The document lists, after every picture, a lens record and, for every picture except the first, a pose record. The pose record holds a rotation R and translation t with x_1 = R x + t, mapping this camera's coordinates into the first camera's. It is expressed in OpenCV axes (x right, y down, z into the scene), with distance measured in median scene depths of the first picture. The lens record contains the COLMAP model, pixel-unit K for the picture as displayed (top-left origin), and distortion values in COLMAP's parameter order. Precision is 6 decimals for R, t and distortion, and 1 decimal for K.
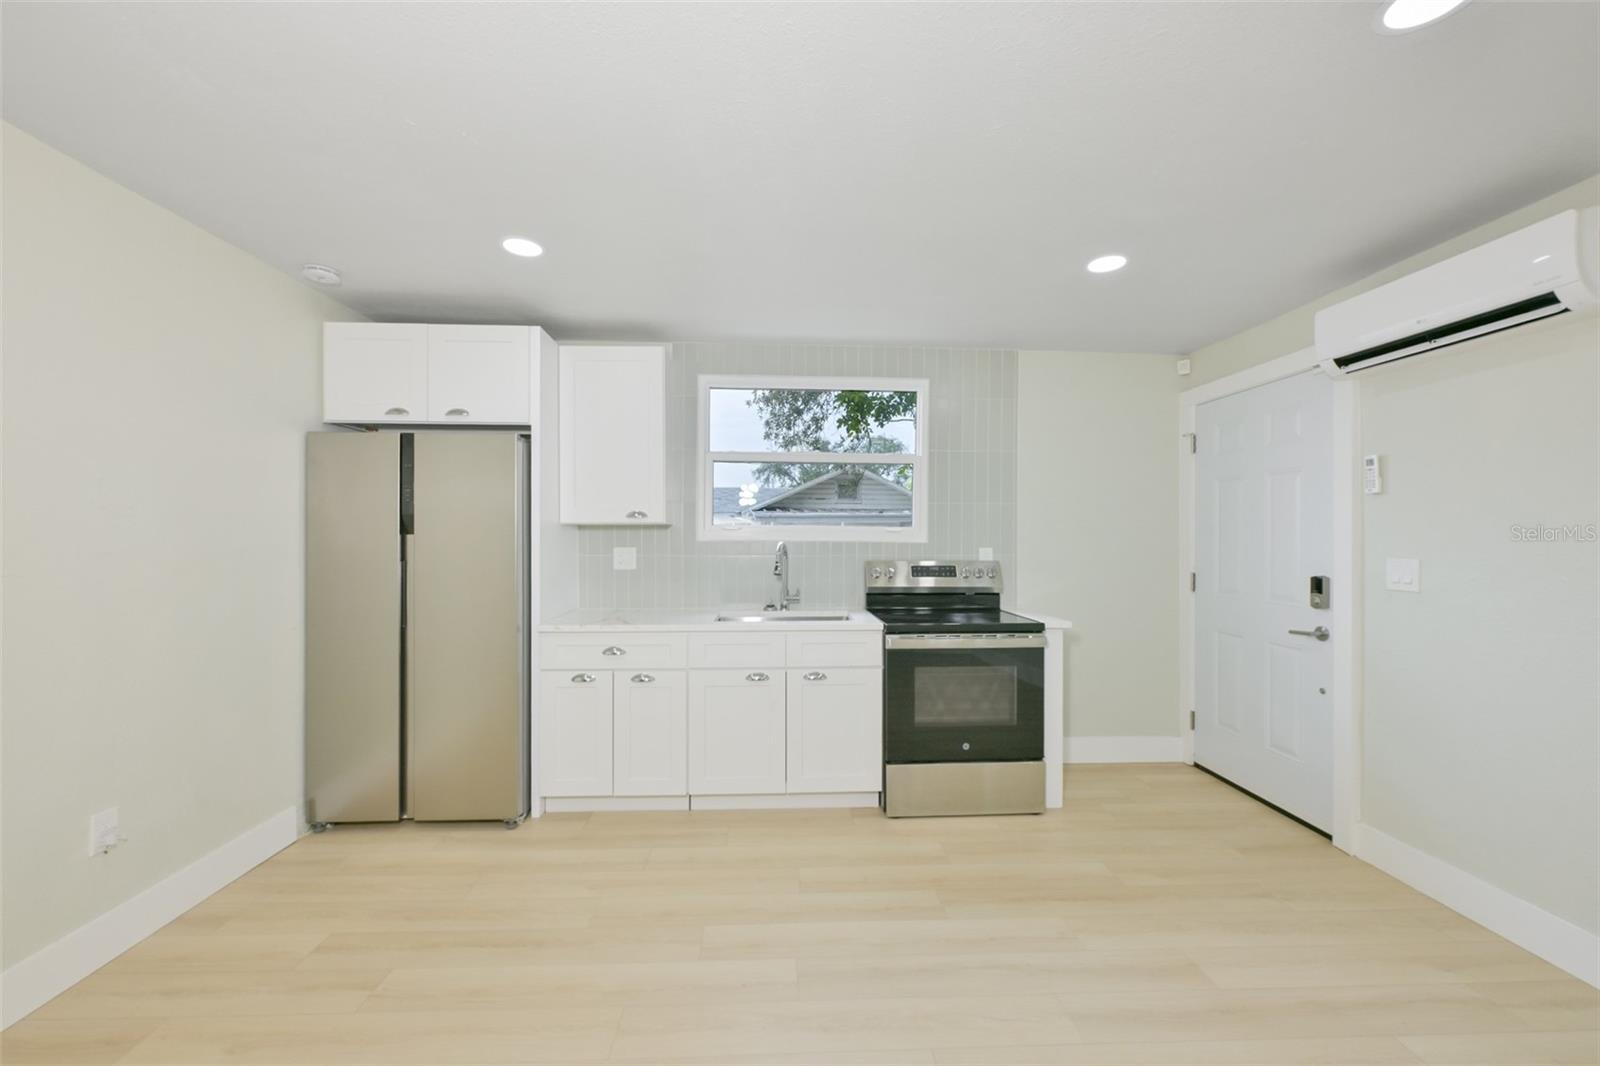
lens RADIAL K [[639.4, 0, 800.2], [0, 639.4, 536.5], [0, 0, 1]] dist [0.001090, 0.000204]
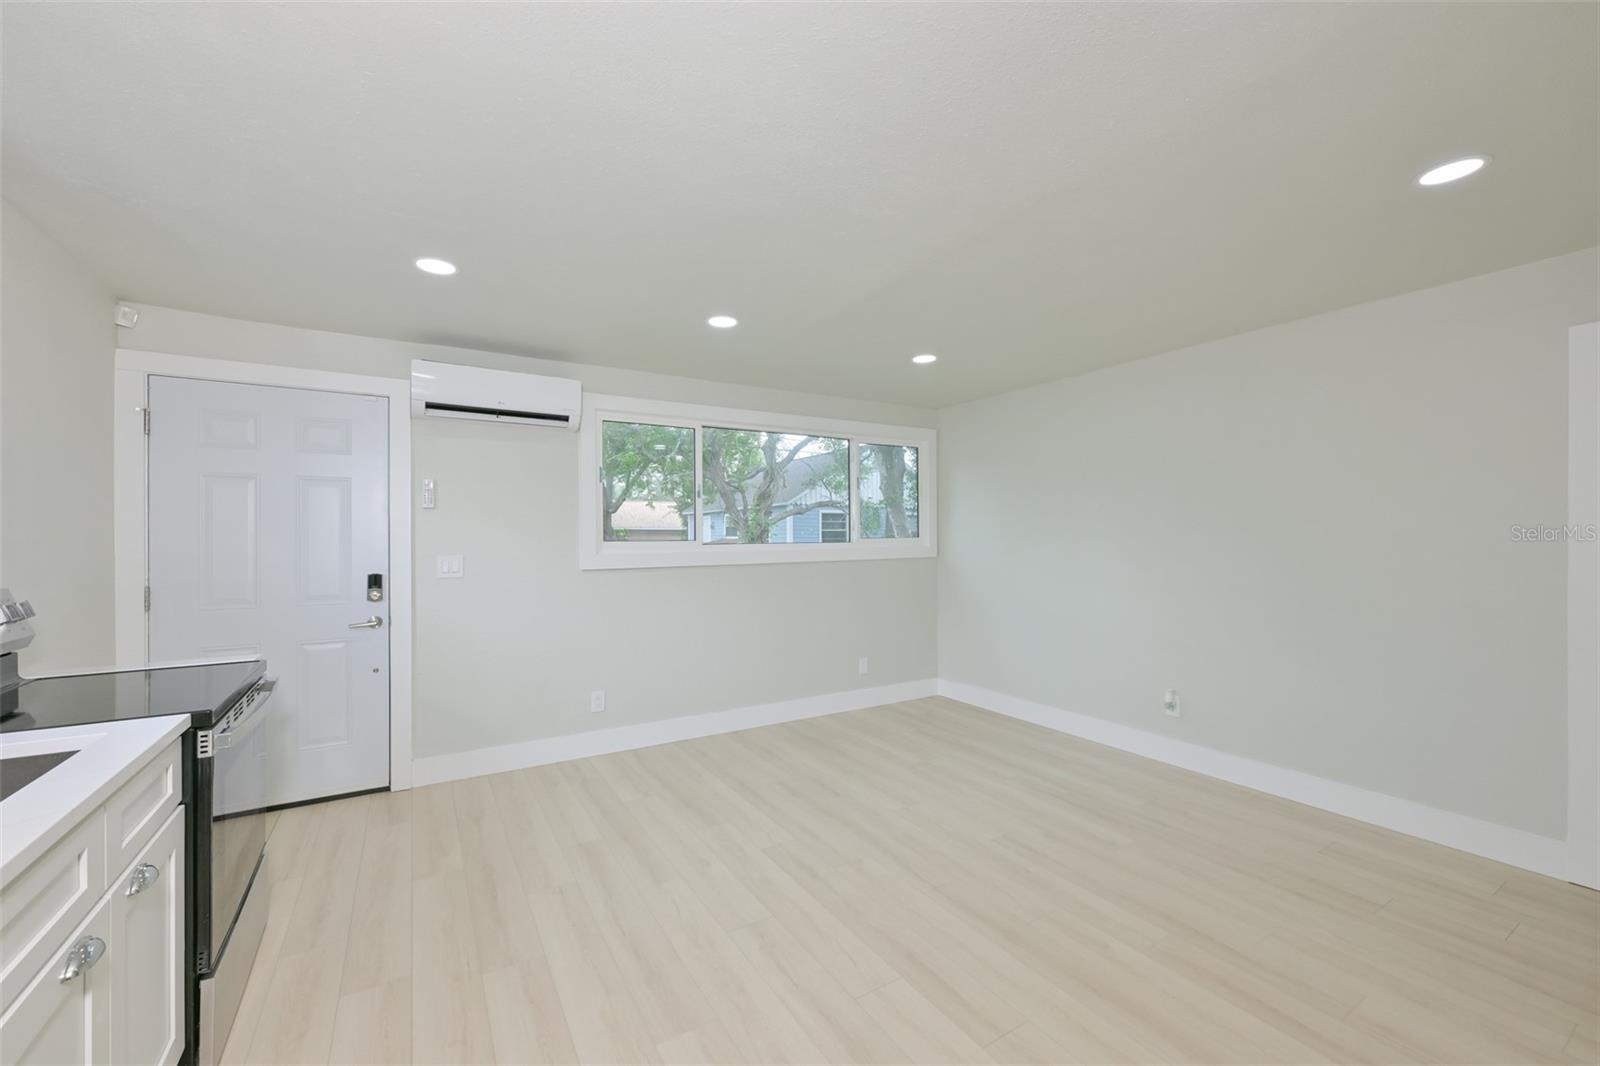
lens RADIAL K [[619.0, 0, 803.4], [0, 619.0, 538.1], [0, 0, 1]] dist [0.000236, 0.000044]
pose [[-0.484856, 0.000356, 0.874594, -0.539516], [0.002052, 0.999998, 0.000730, -0.002379], [-0.874592, 0.002149, -0.484856, 0.816855]]
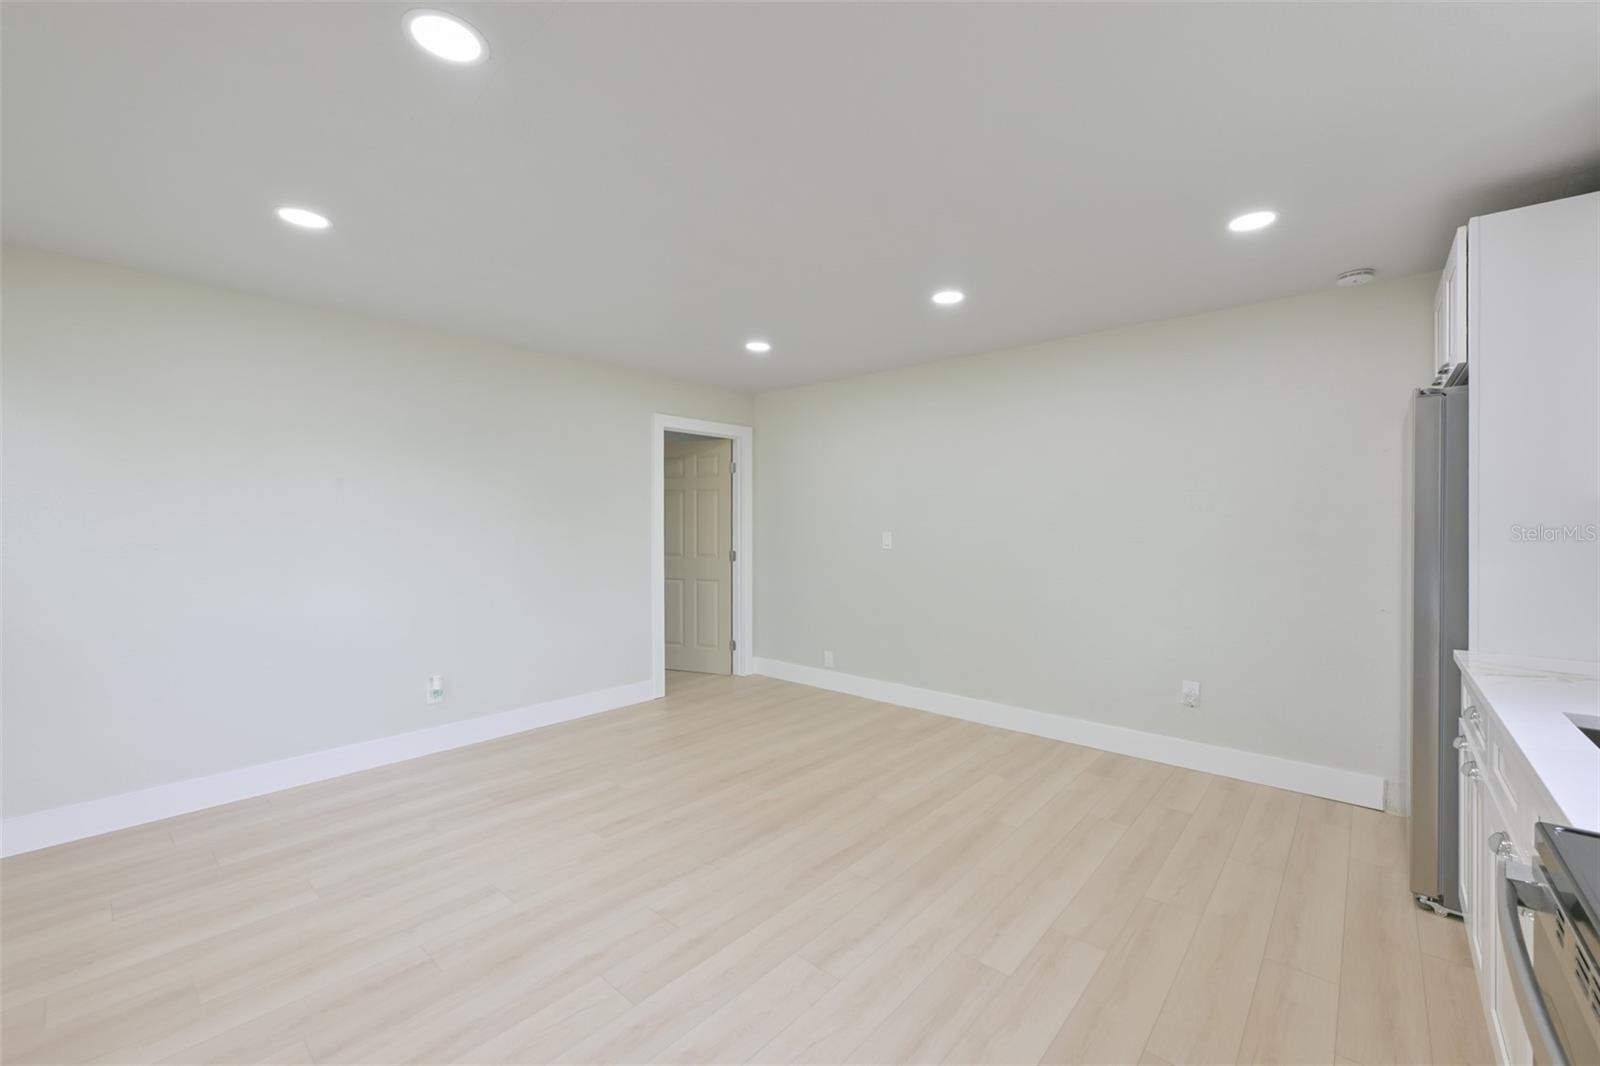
lens RADIAL K [[639.4, 0, 800.2], [0, 639.4, 536.5], [0, 0, 1]] dist [0.001090, 0.000204]
pose [[-0.706537, 0.010912, -0.707592, 0.569104], [-0.002644, 0.999833, 0.018059, 0.005835], [0.707671, 0.014630, -0.706390, 0.953703]]
